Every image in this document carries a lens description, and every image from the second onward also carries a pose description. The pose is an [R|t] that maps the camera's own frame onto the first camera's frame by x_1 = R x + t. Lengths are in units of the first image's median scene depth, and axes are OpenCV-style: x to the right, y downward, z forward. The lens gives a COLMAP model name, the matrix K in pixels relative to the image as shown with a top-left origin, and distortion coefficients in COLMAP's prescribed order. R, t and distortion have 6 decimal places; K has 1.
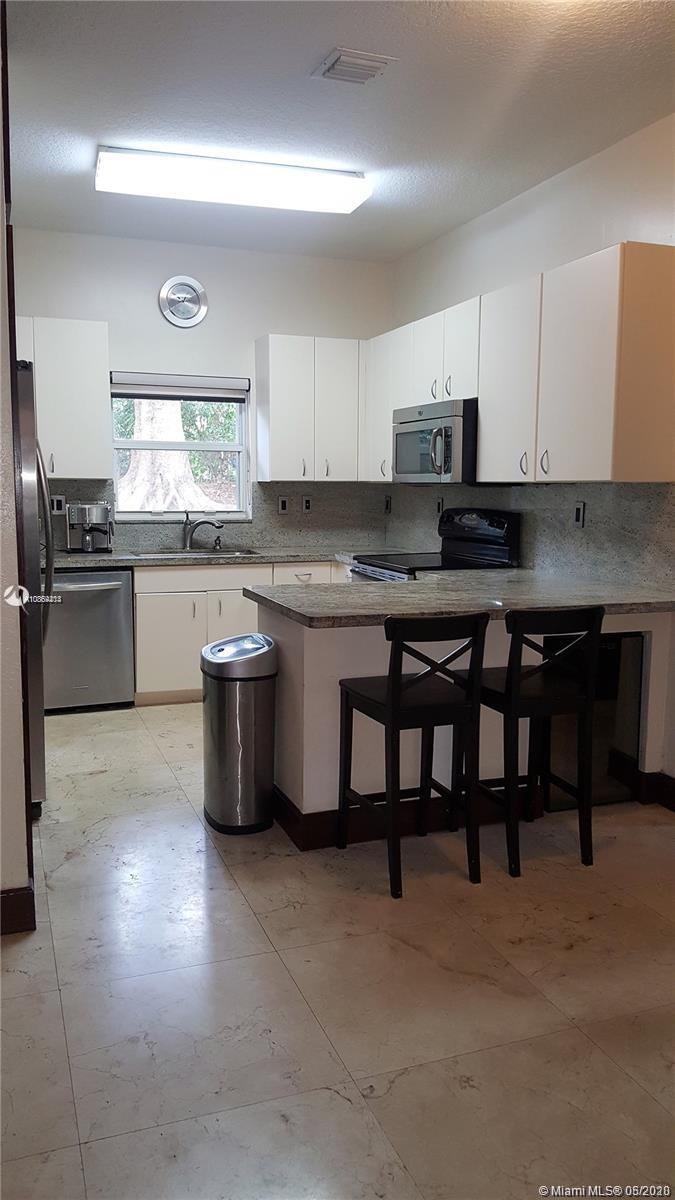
lens RADIAL K [[892.9, 0, 321.5], [0, 892.9, 596.2], [0, 0, 1]] dist [0.140589, -0.242968]
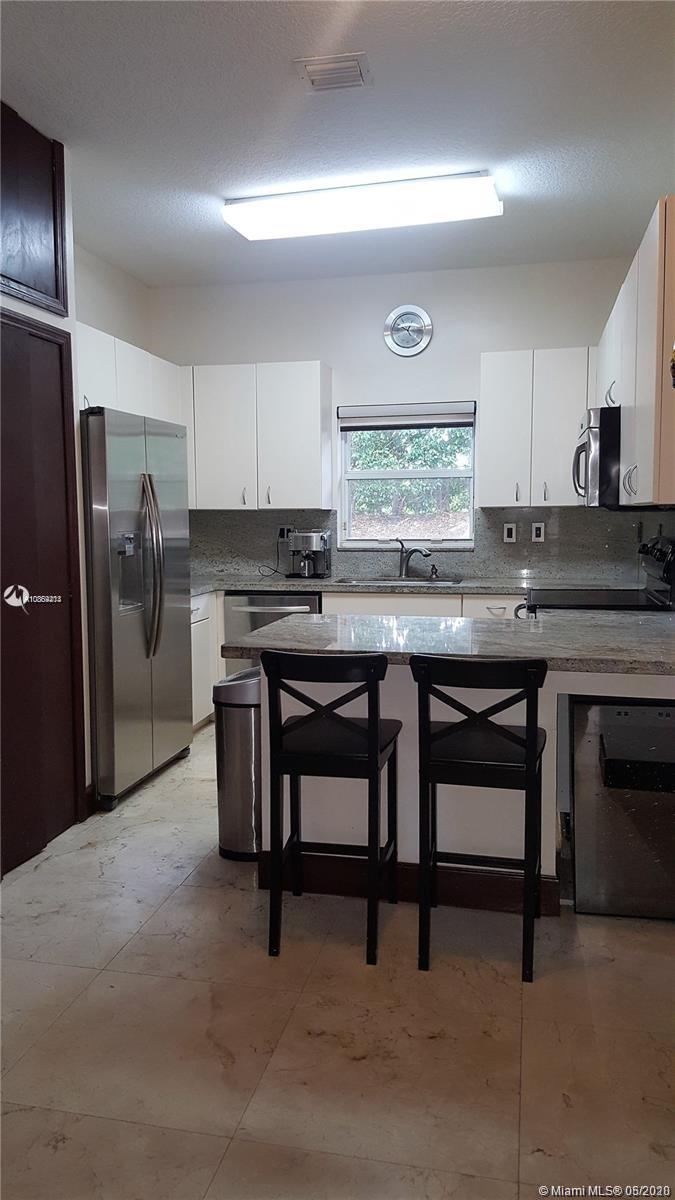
lens RADIAL K [[892.9, 0, 321.5], [0, 892.9, 596.2], [0, 0, 1]] dist [0.140589, -0.242968]
pose [[0.834610, 0.040338, -0.549362, 0.354740], [-0.057431, 0.998252, -0.013951, -0.013643], [0.547839, 0.043194, 0.835468, 0.134411]]
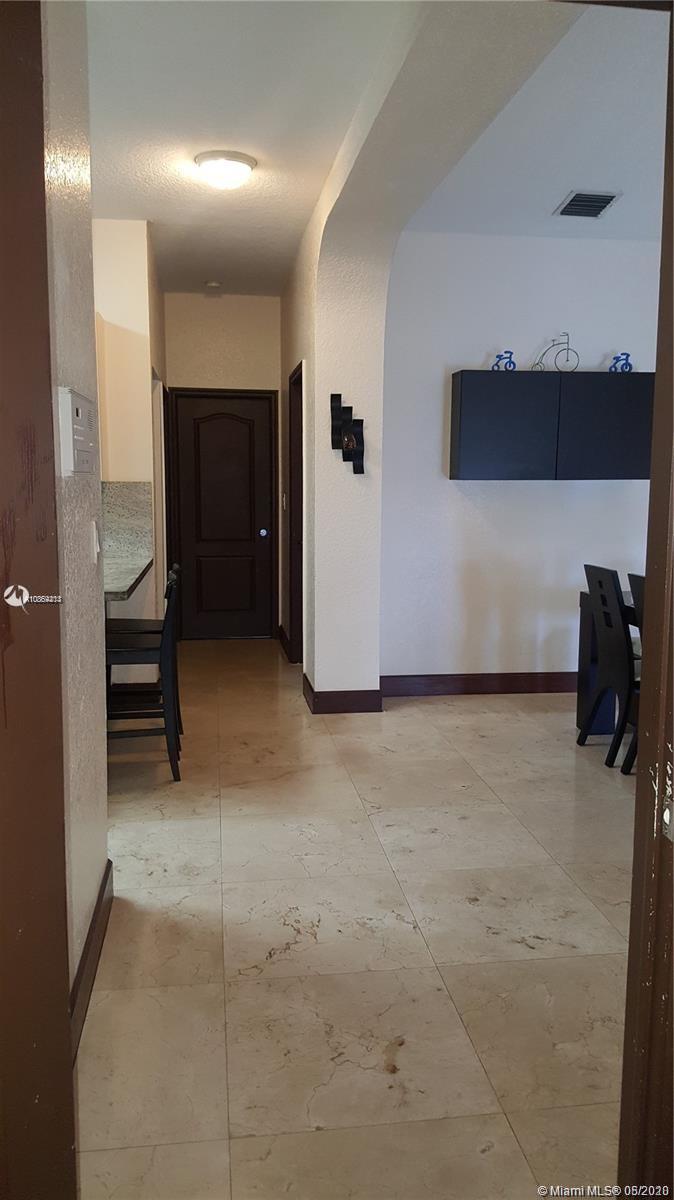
lens RADIAL K [[892.9, 0, 321.0], [0, 892.9, 596.2], [0, 0, 1]] dist [0.140589, -0.242968]
pose [[0.215108, -0.123290, 0.968776, -0.671220], [0.129589, 0.986830, 0.096814, -0.028595], [-0.967954, 0.104718, 0.228253, 0.255176]]
